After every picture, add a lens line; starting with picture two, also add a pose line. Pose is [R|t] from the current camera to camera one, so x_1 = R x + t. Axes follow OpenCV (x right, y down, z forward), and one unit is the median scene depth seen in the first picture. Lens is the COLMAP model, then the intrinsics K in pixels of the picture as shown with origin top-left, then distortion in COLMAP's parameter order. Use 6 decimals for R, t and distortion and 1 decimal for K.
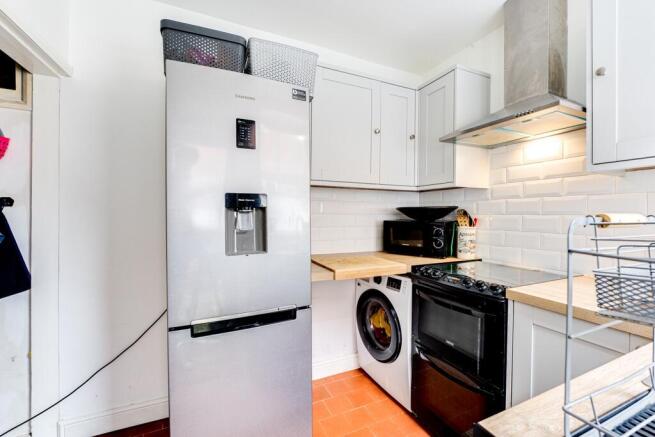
lens RADIAL K [[269.8, 0, 325.7], [0, 269.8, 218.6], [0, 0, 1]] dist [-0.010928, -0.000243]
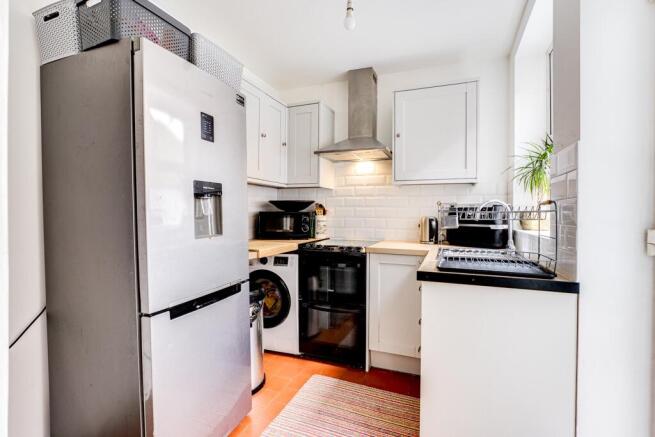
lens RADIAL K [[314.1, 0, 327.4], [0, 314.1, 219.8], [0, 0, 1]] dist [0.003324, 0.000316]
pose [[0.704350, -0.010516, 0.709775, -0.649028], [0.007079, 0.999945, 0.007790, 0.041693], [-0.709818, -0.000462, 0.704385, -0.185758]]
